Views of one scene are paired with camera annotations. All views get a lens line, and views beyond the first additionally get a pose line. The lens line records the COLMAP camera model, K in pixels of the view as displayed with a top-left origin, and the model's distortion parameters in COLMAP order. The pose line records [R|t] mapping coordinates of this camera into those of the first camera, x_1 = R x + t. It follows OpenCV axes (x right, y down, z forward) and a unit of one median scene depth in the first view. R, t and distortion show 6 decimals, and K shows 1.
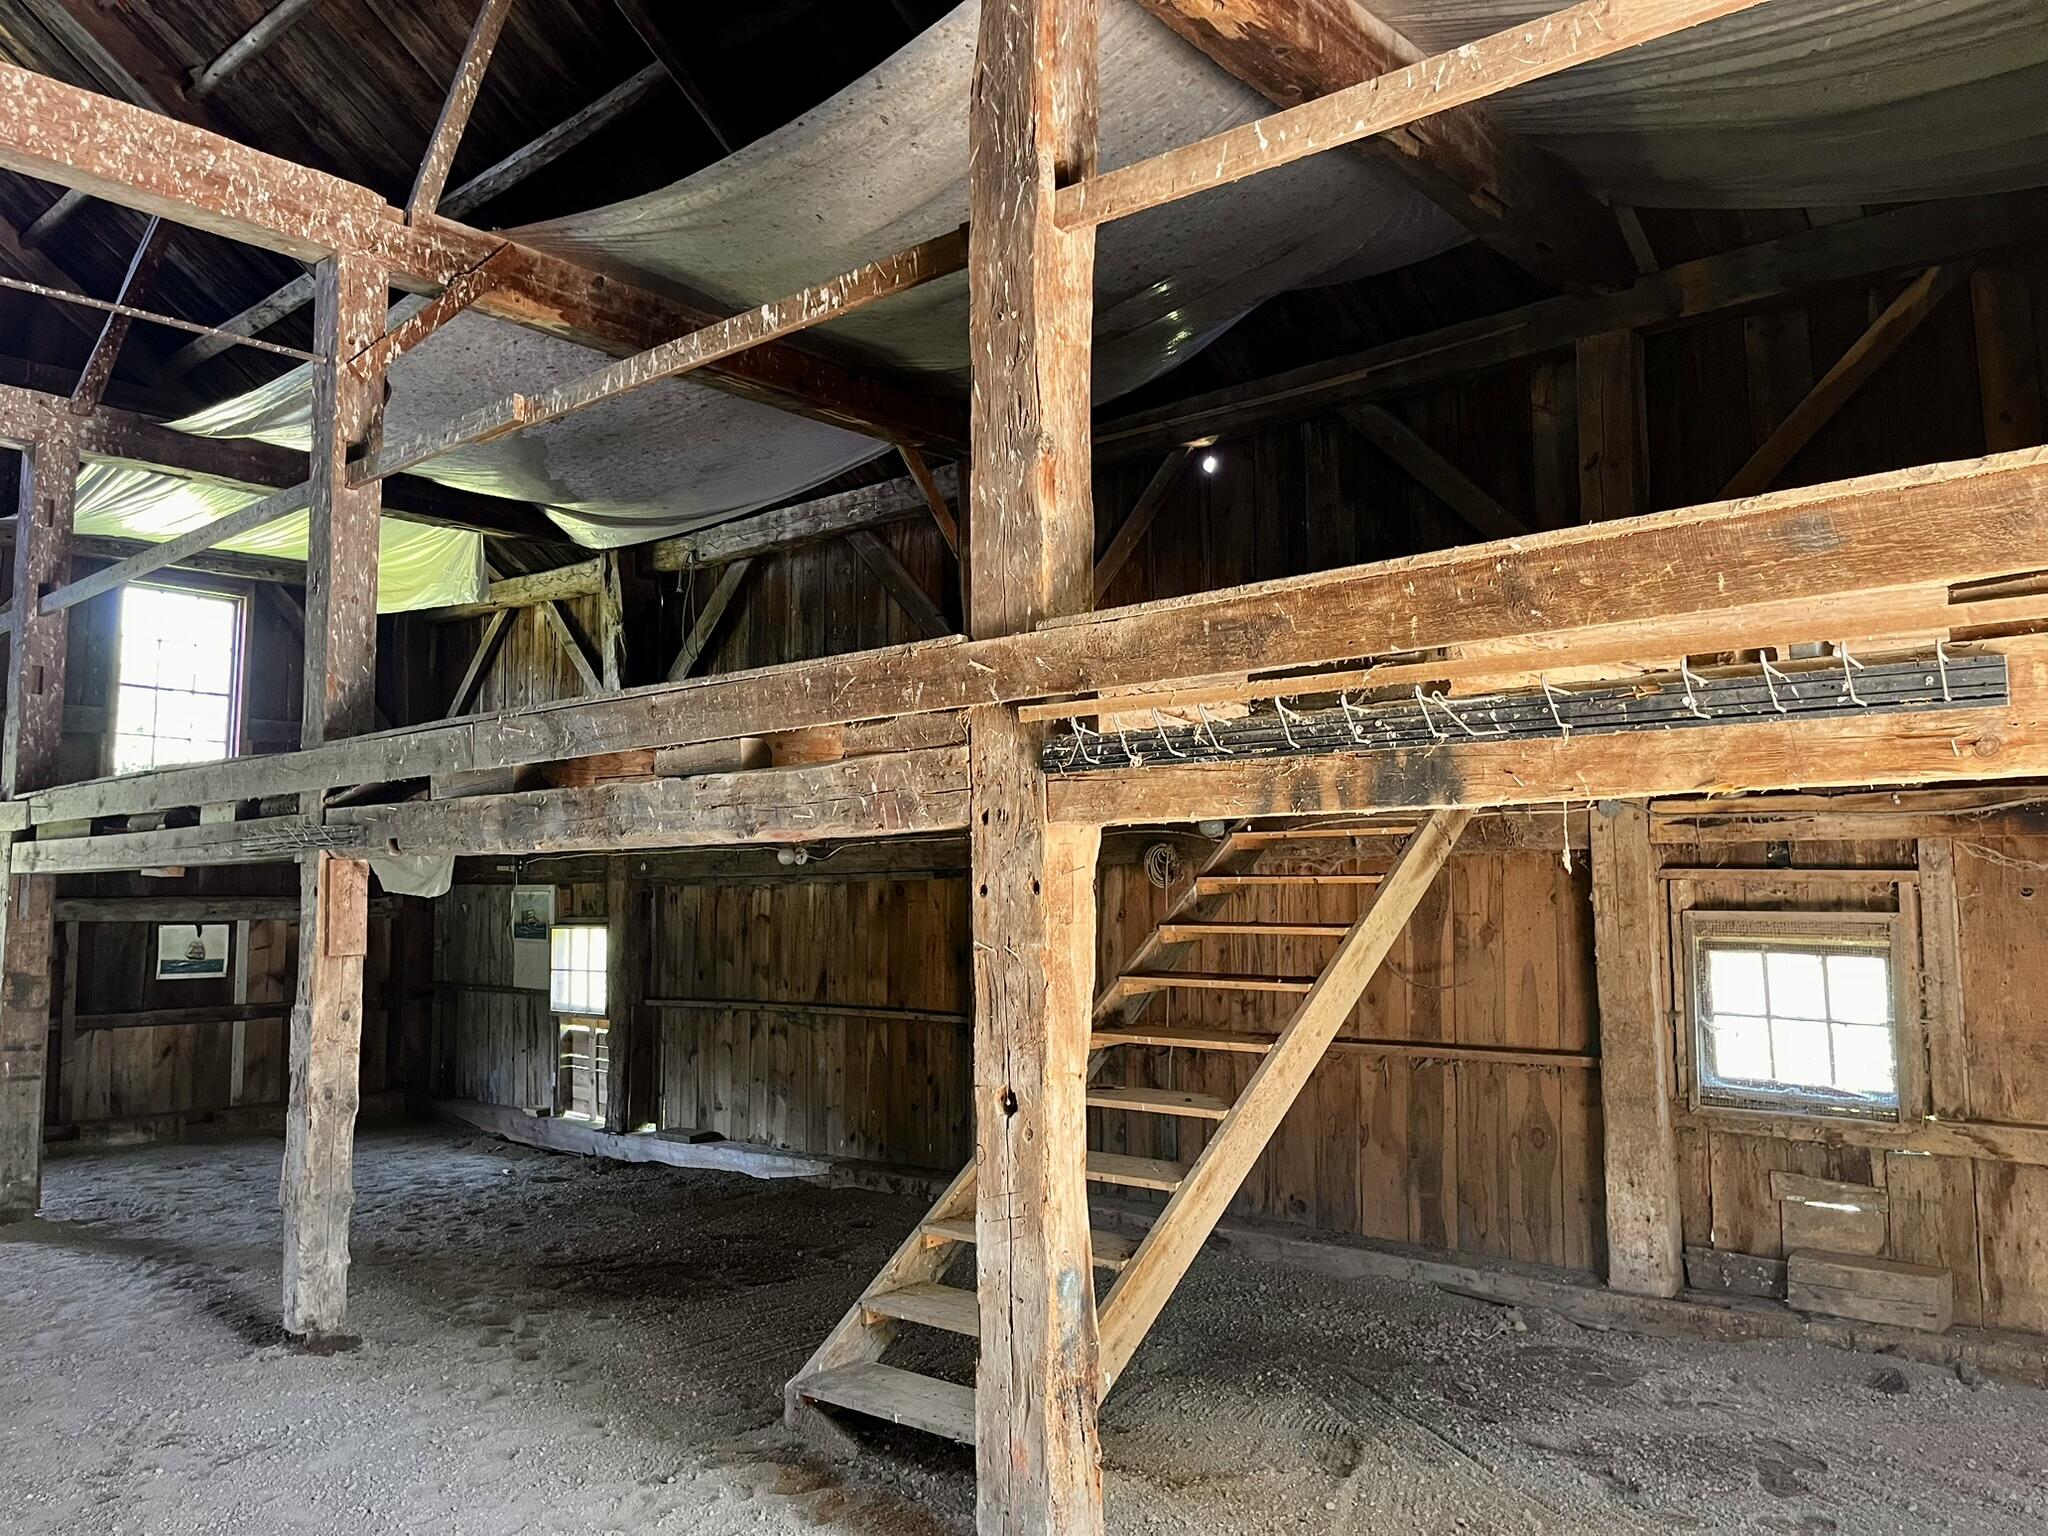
lens RADIAL K [[1587.4, 0, 1078.0], [0, 1587.4, 772.4], [0, 0, 1]] dist [0.059093, -0.078481]
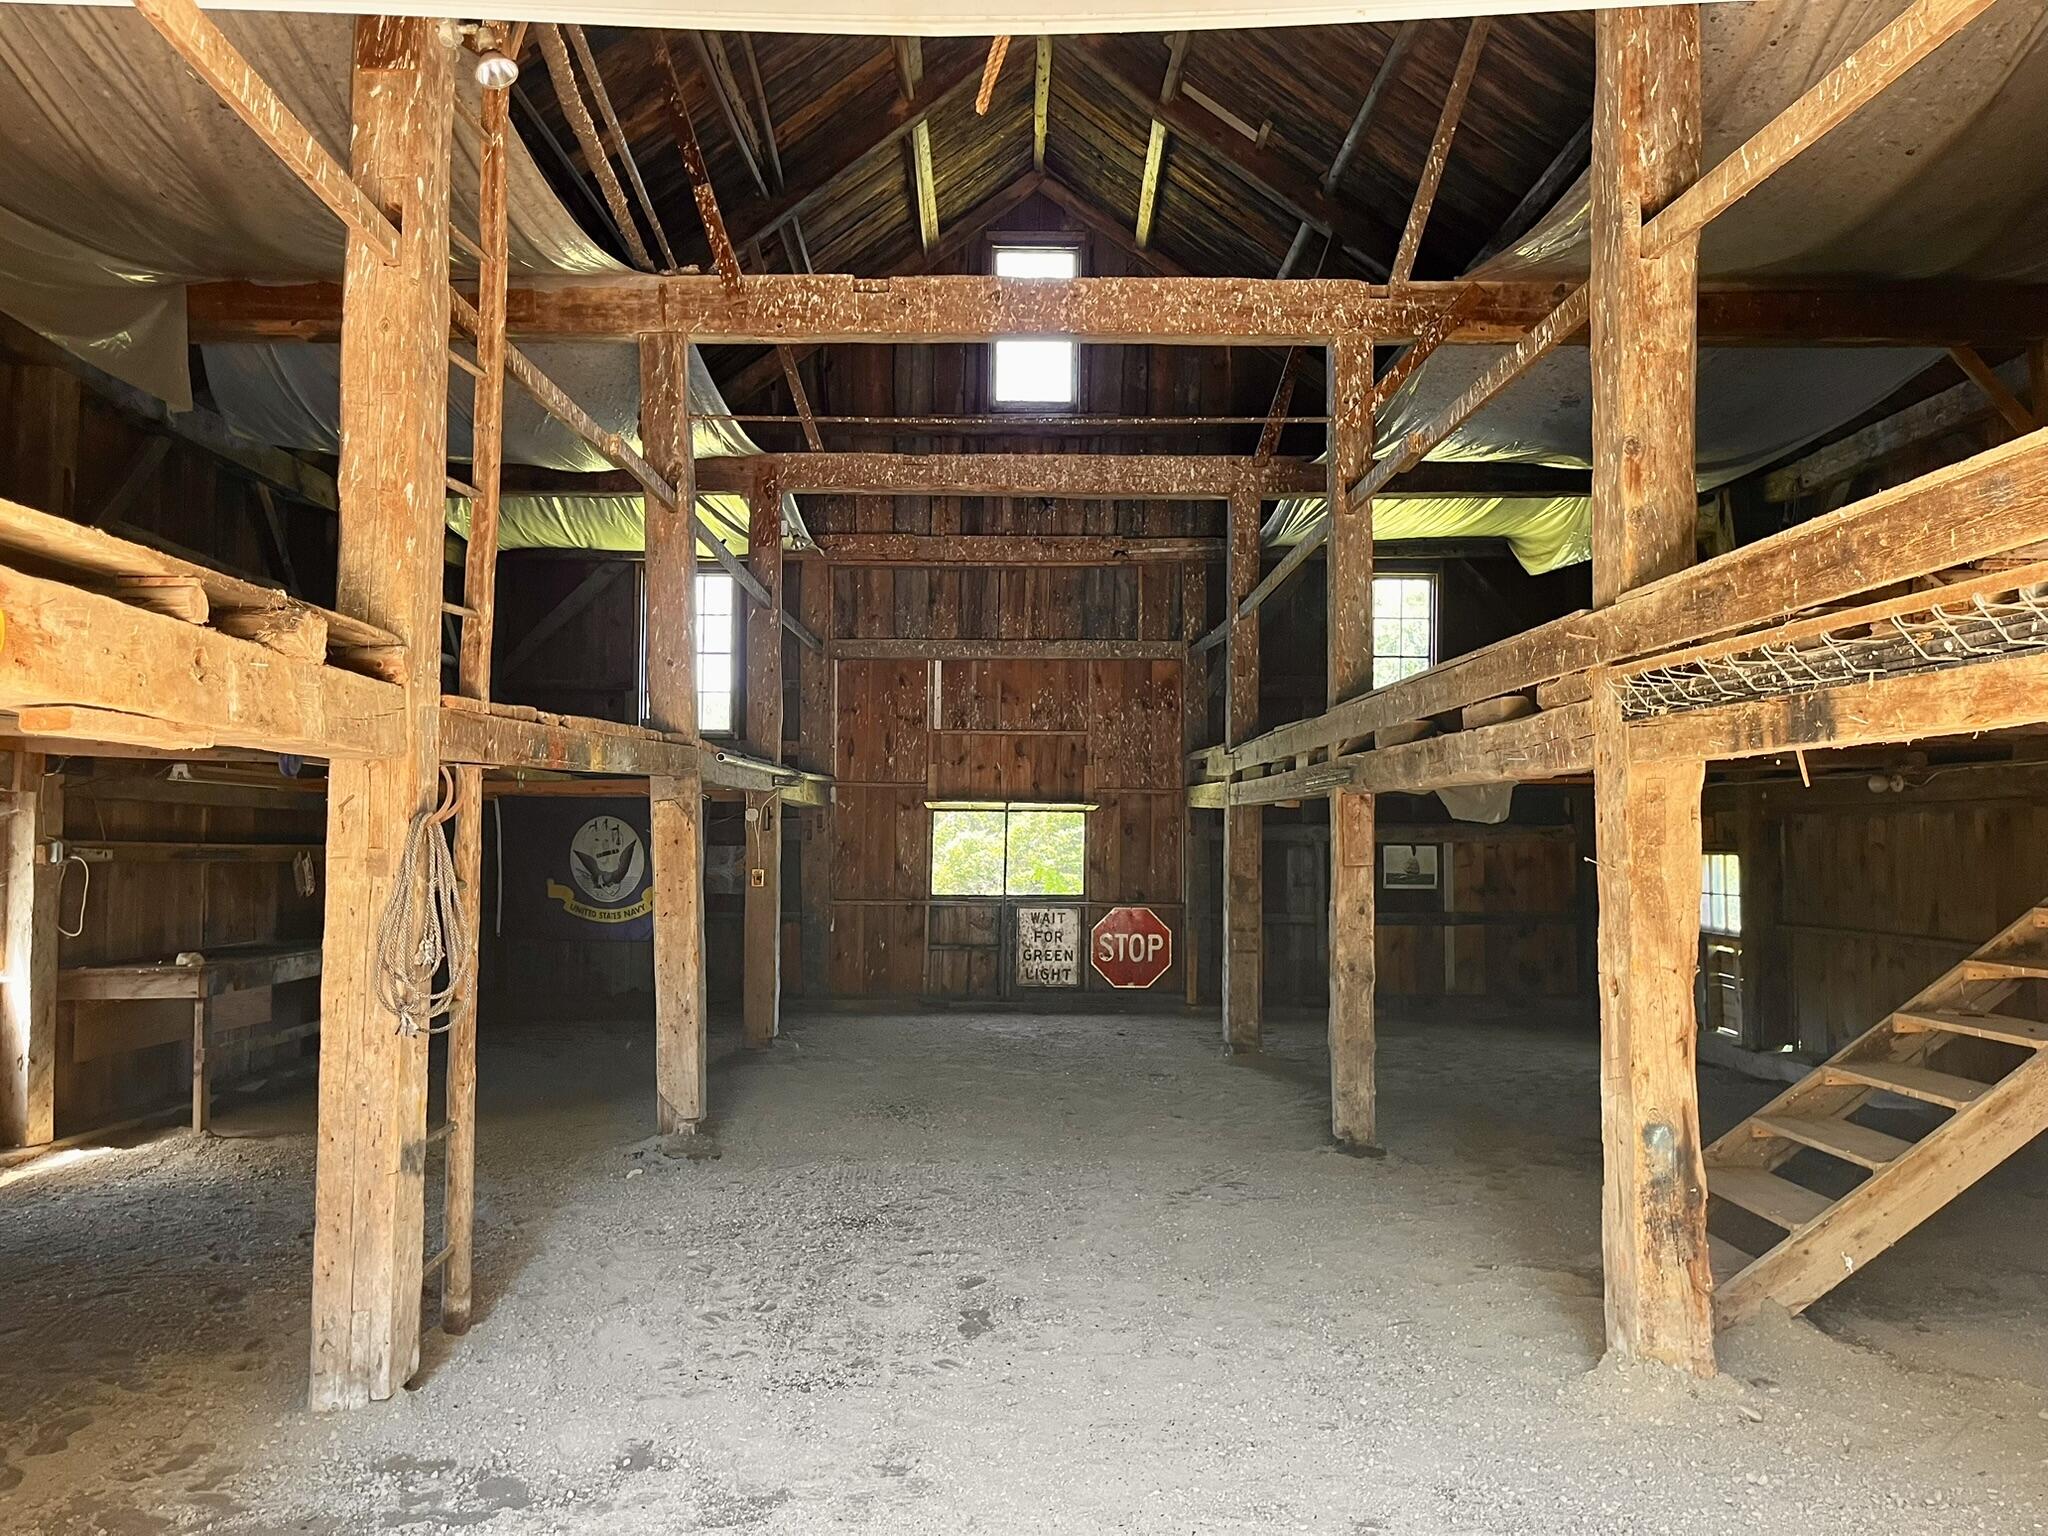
lens RADIAL K [[1587.4, 0, 976.6], [0, 1587.4, 792.9], [0, 0, 1]] dist [0.059093, -0.078481]
pose [[0.654223, -0.012515, -0.756198, 0.341580], [0.055833, 0.997934, 0.031788, -0.006547], [0.754238, -0.063017, 0.653570, -0.107838]]
